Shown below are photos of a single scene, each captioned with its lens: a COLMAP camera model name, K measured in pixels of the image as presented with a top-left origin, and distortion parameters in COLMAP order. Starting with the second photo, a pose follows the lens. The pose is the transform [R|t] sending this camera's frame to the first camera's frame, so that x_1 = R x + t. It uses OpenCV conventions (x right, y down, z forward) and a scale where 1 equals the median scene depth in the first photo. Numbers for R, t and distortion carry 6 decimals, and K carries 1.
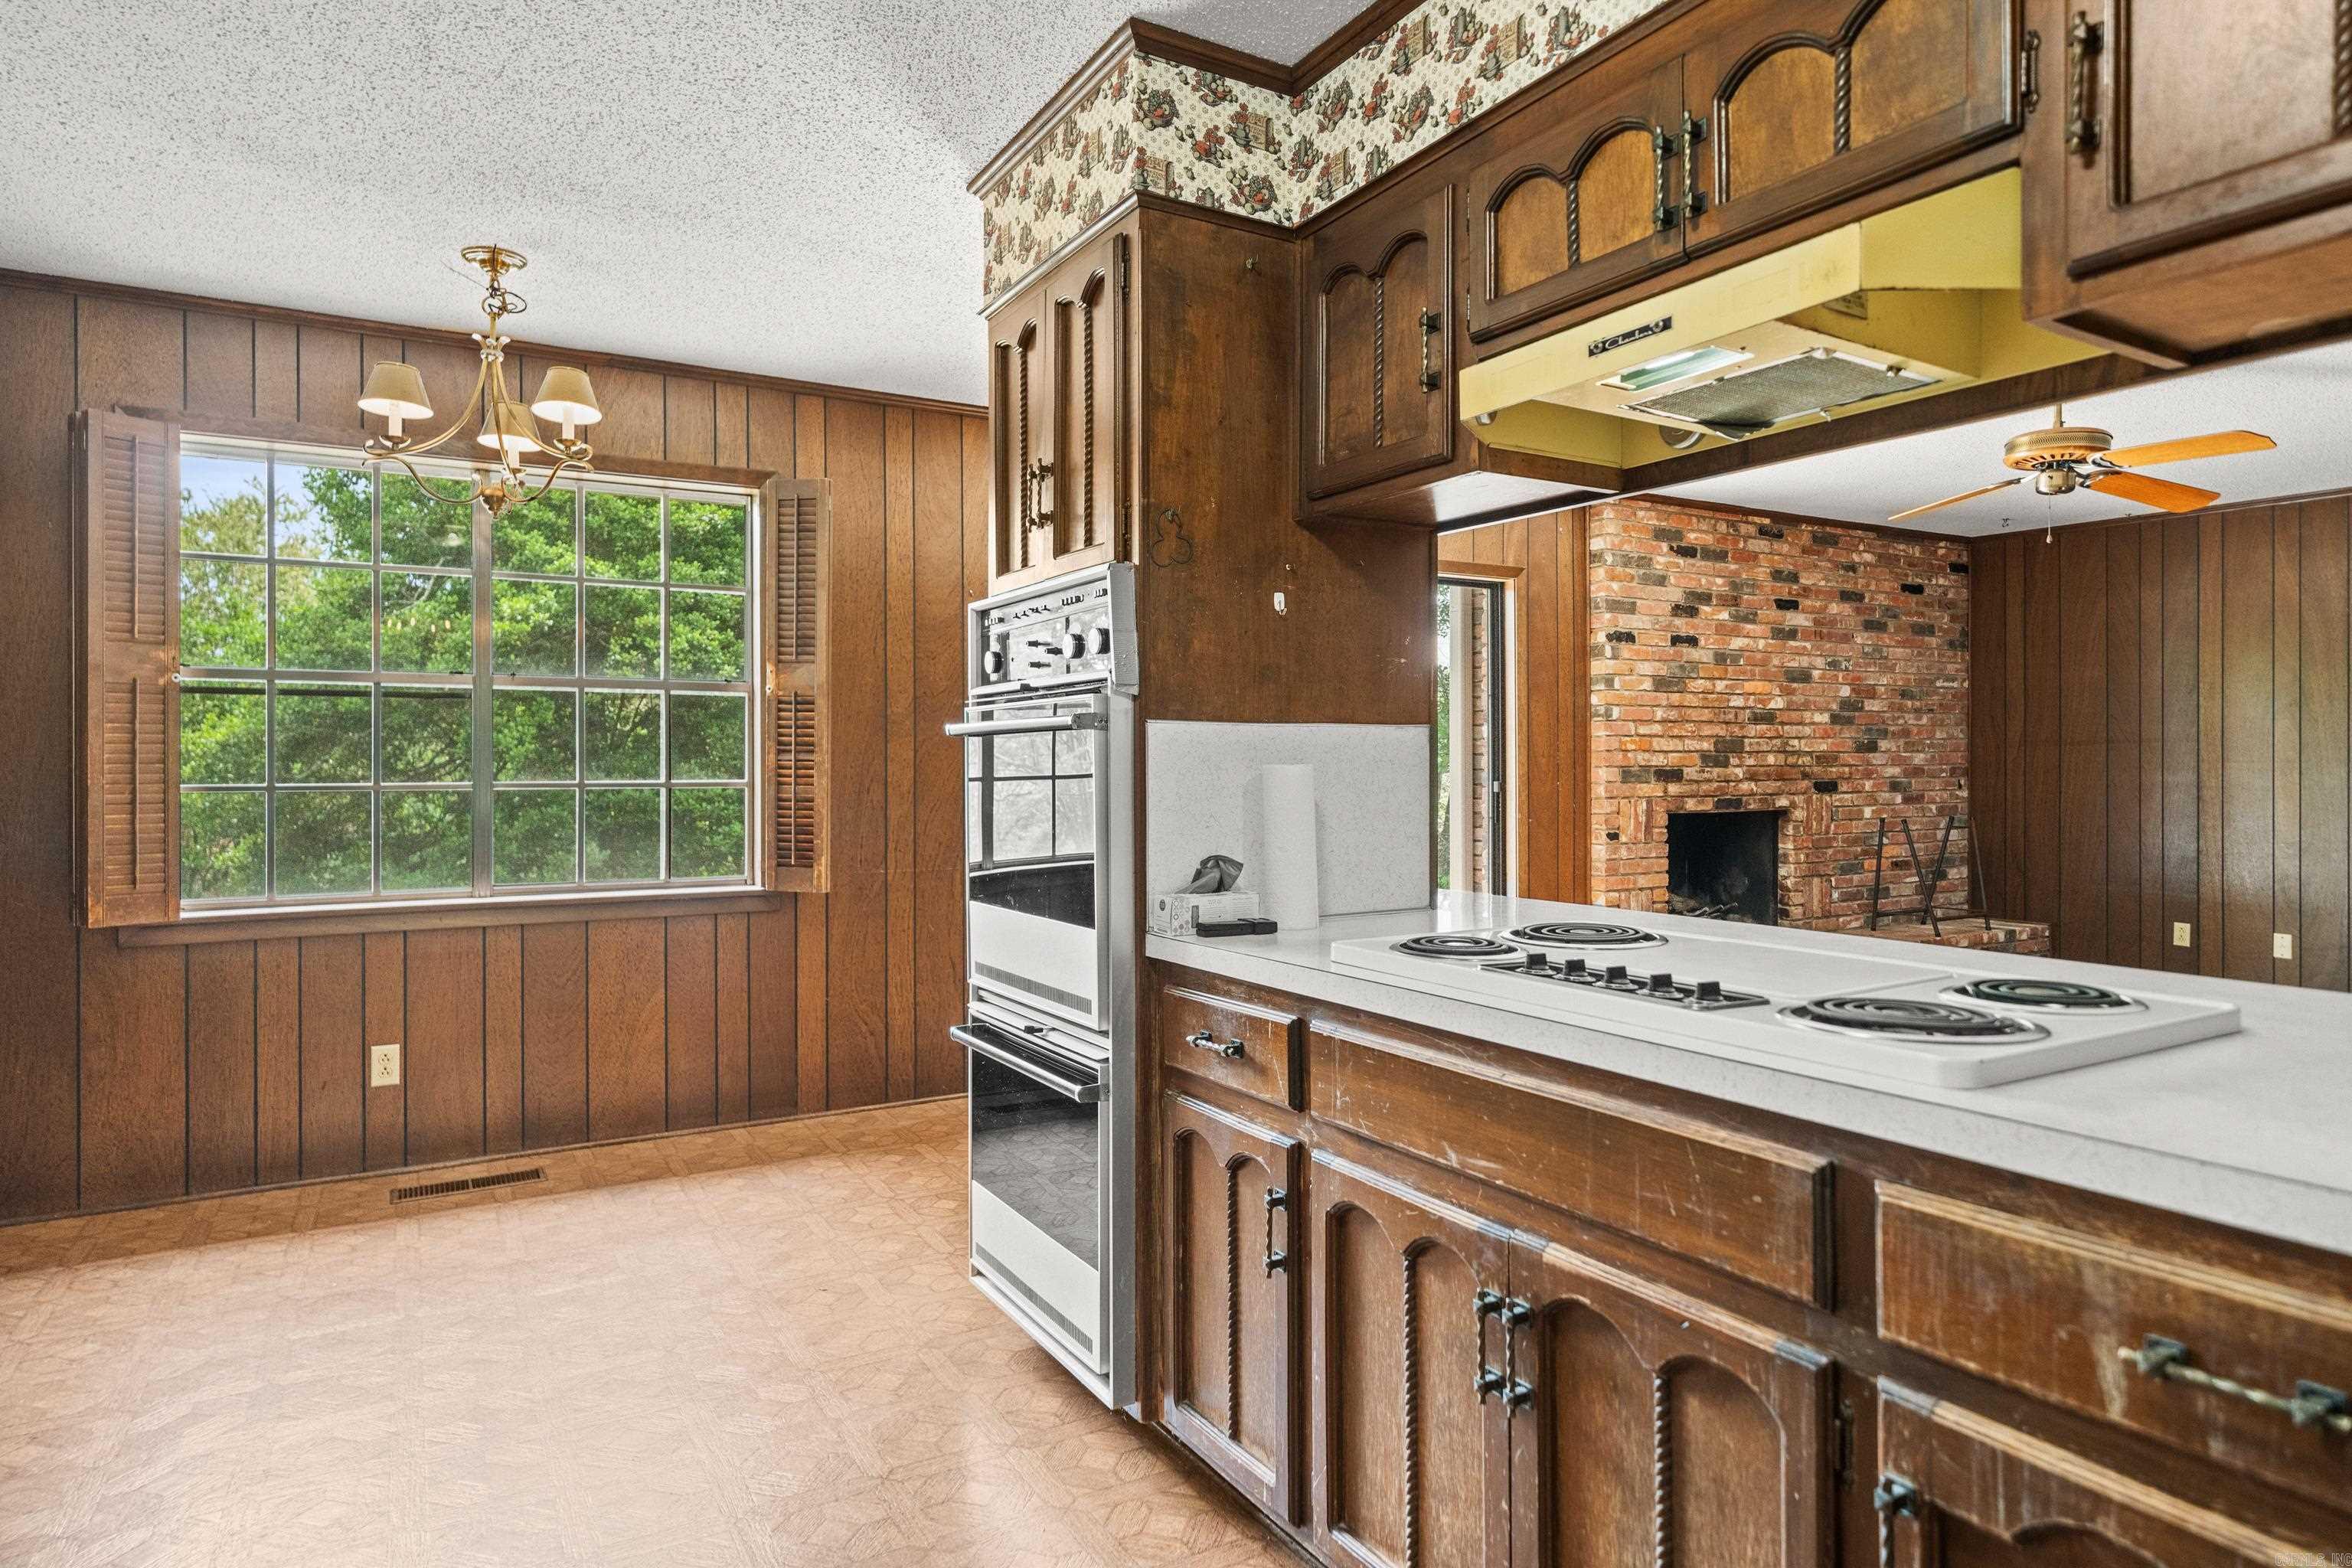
lens RADIAL K [[1326.9, 0, 1166.6], [0, 1326.9, 757.7], [0, 0, 1]] dist [-0.002369, 0.003031]
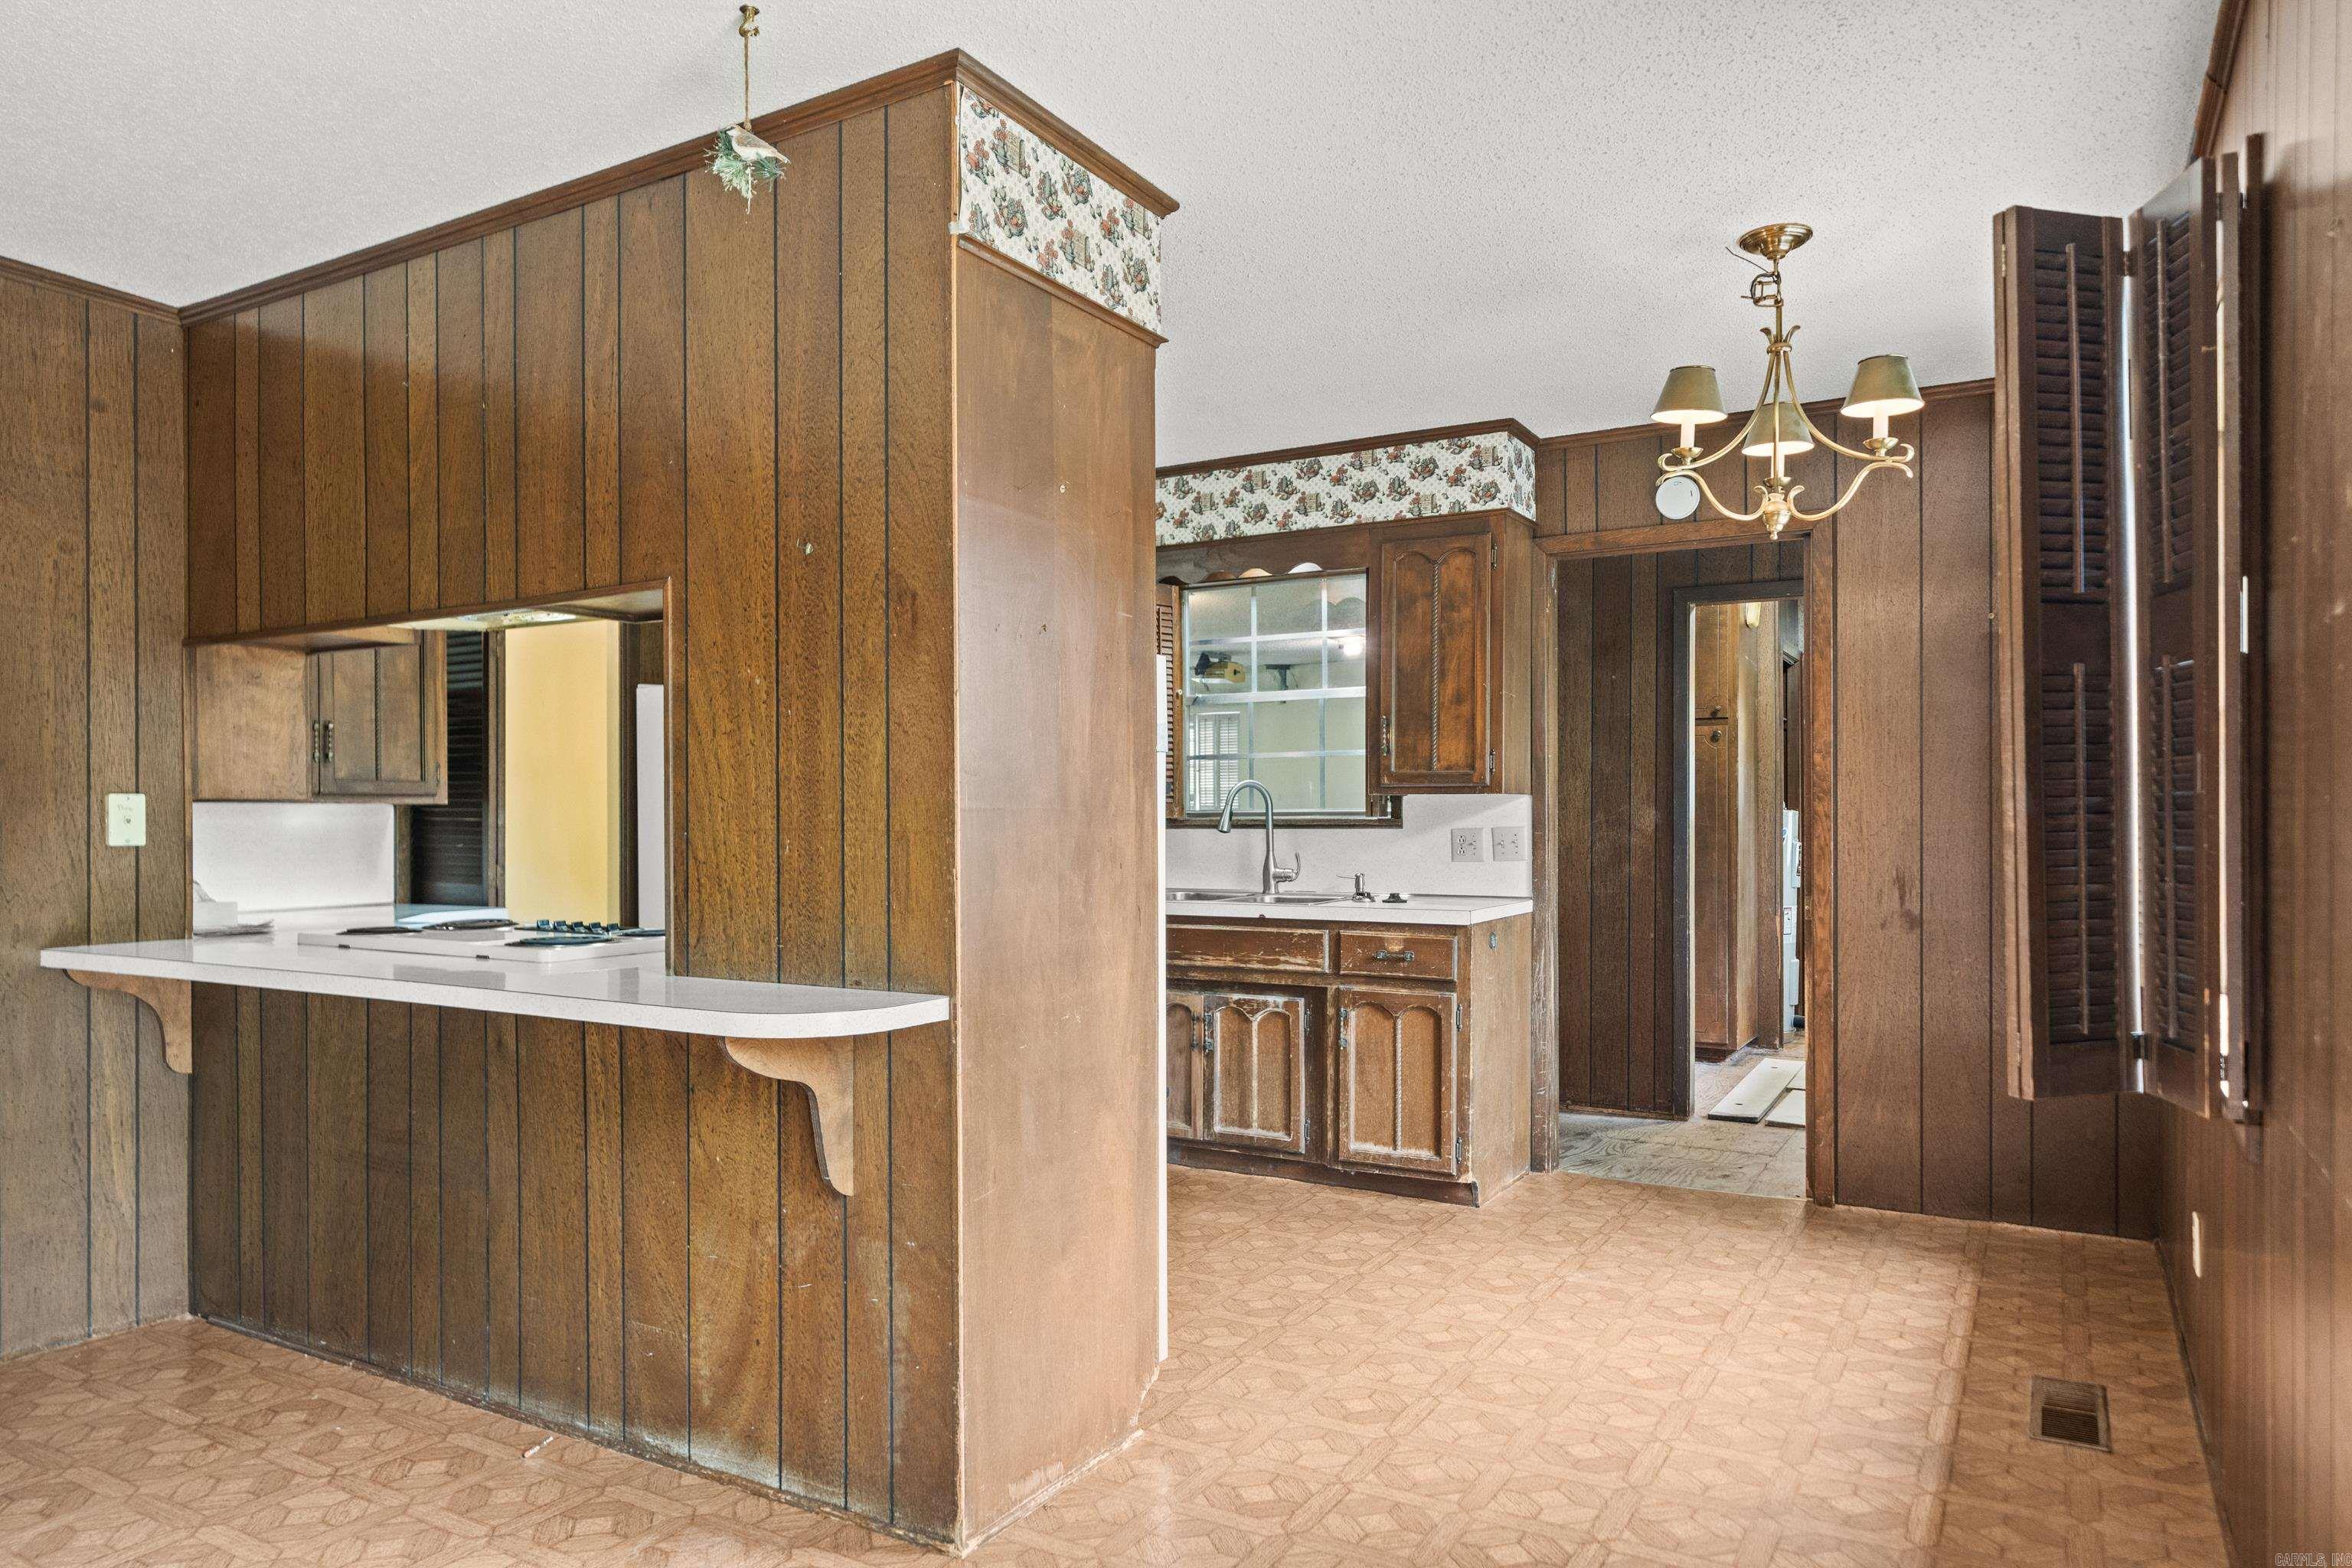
lens RADIAL K [[1529.6, 0, 1155.1], [0, 1529.6, 827.9], [0, 0, 1]] dist [-0.000059, 0.004108]
pose [[-0.874070, 0.007260, -0.485746, 0.290520], [0.005256, 0.999971, 0.005487, 0.002633], [0.485772, 0.002243, -0.874083, 1.439494]]
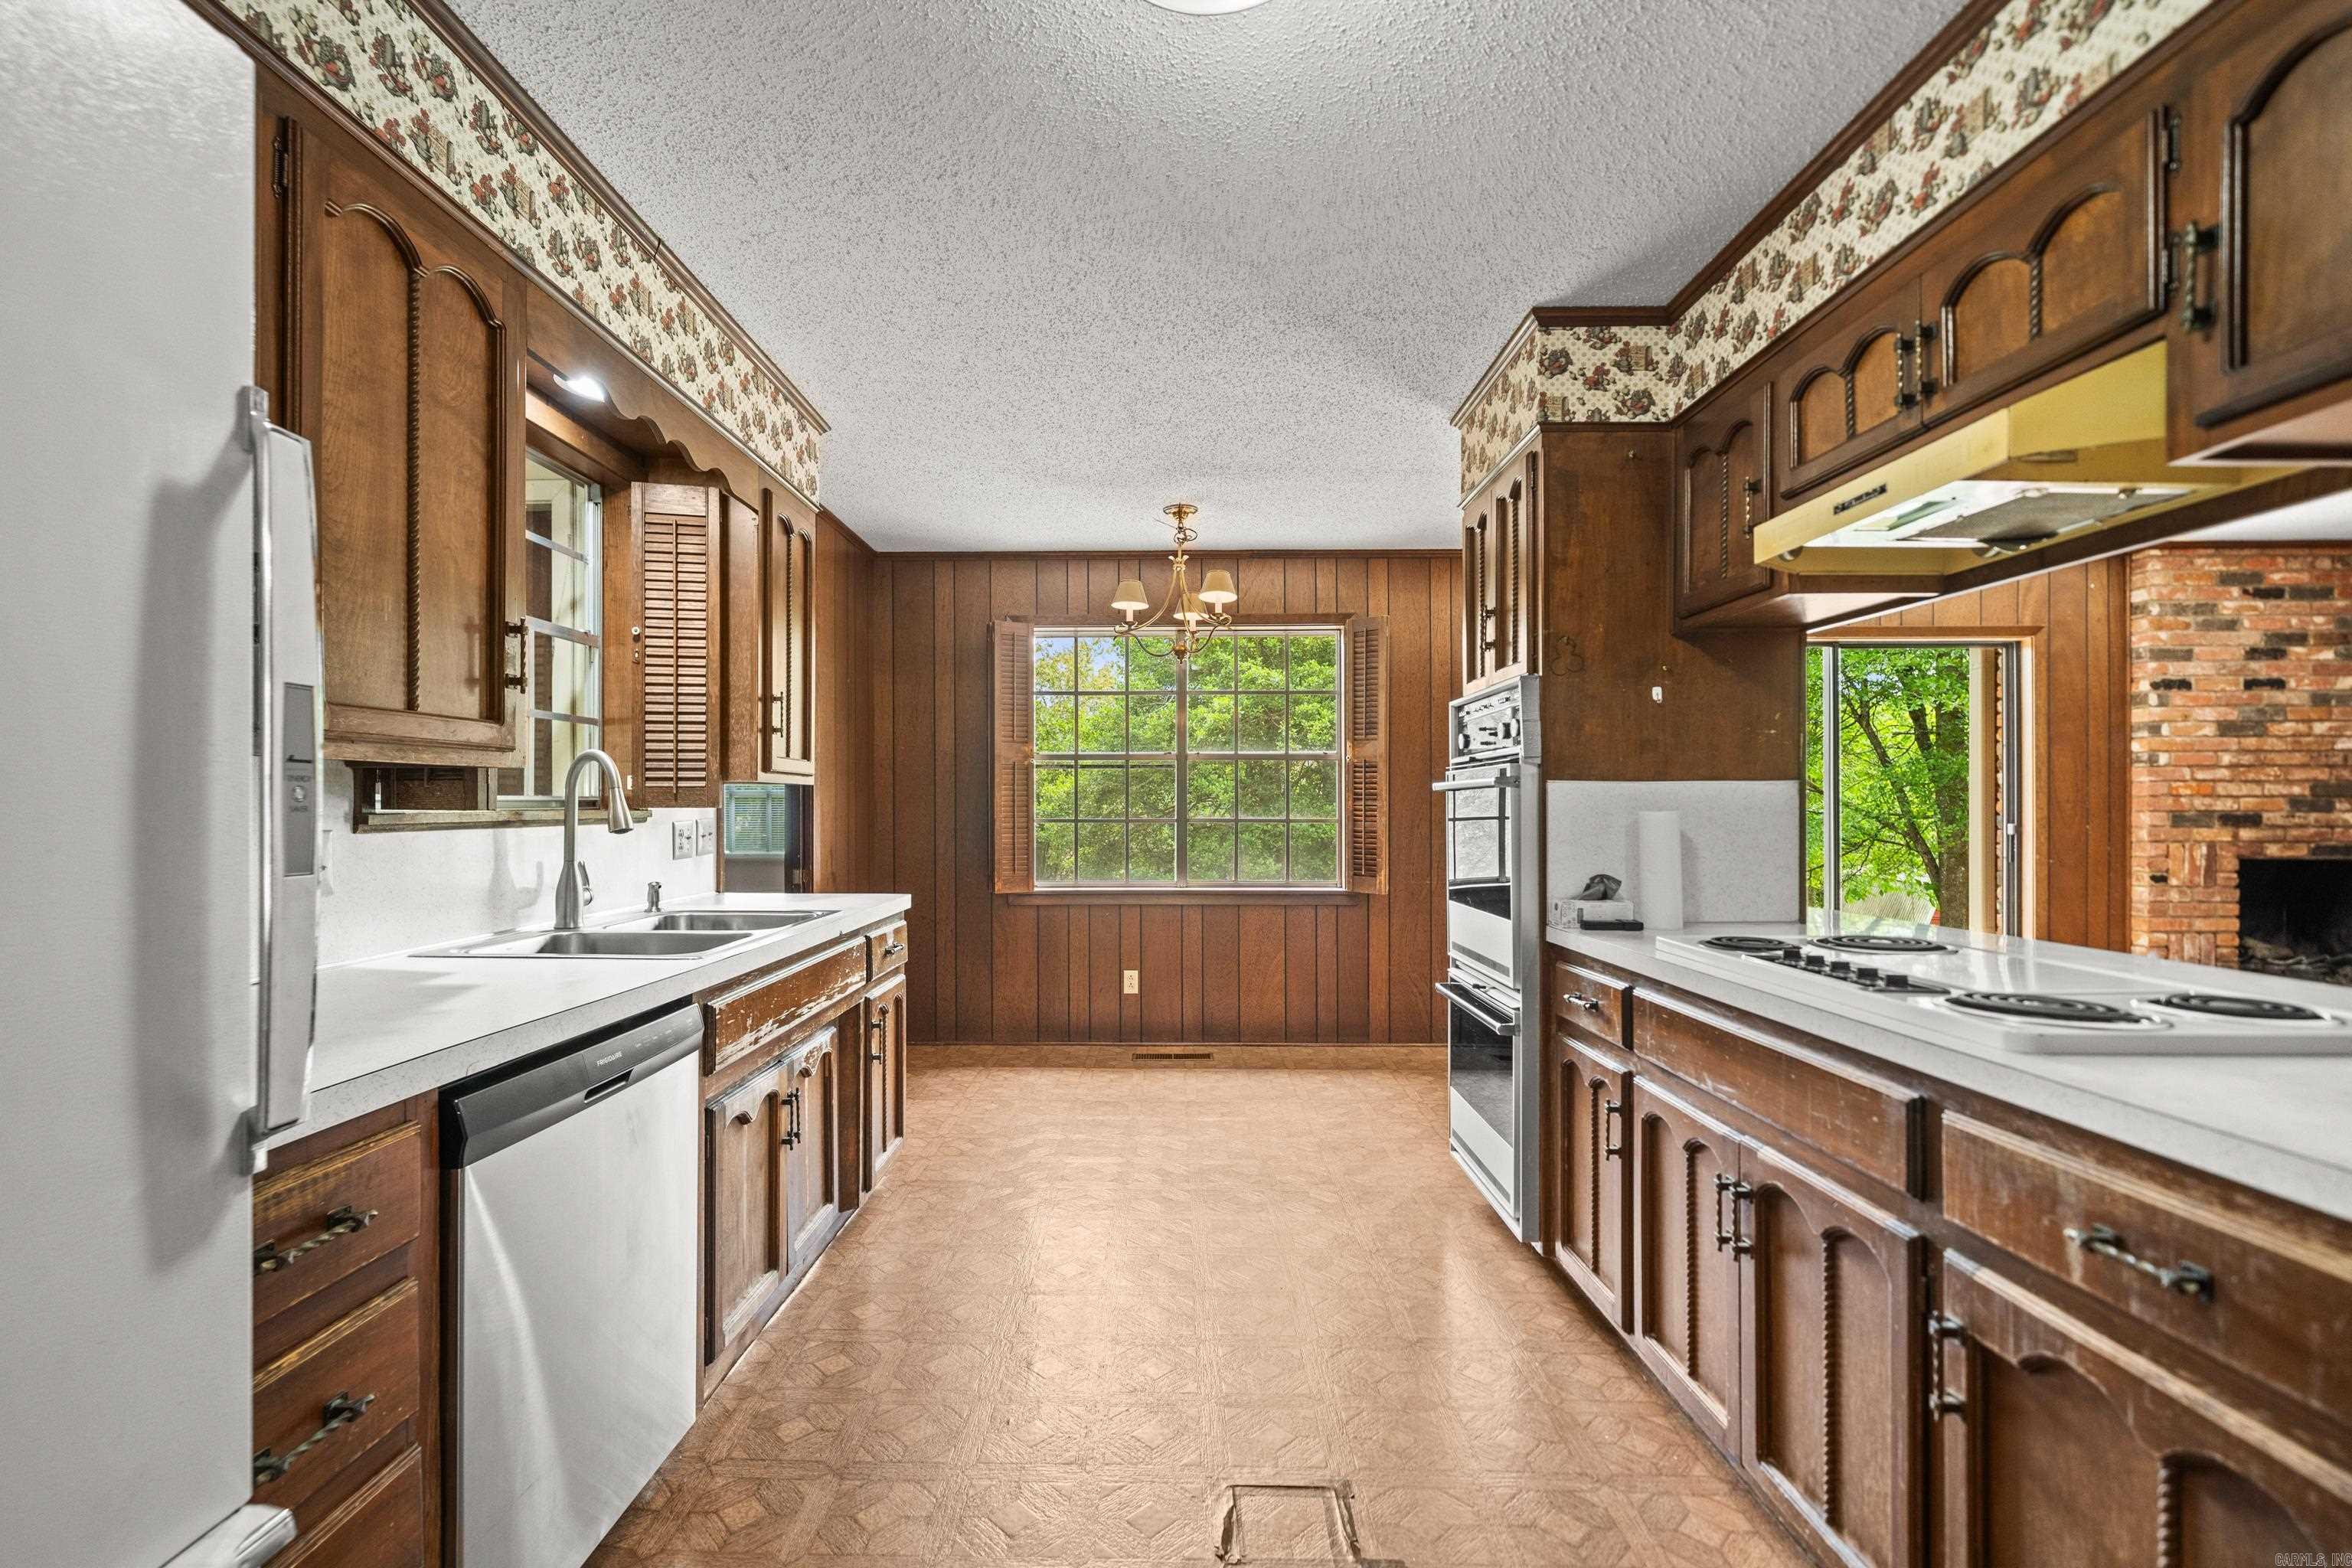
lens RADIAL K [[1003.7, 0, 1156.2], [0, 1003.7, 806.1], [0, 0, 1]] dist [-0.003950, 0.000184]
pose [[0.859763, 0.001816, -0.510689, 0.105565], [0.001141, 0.999984, 0.005476, -0.003988], [0.510691, -0.005291, 0.859748, -0.104266]]
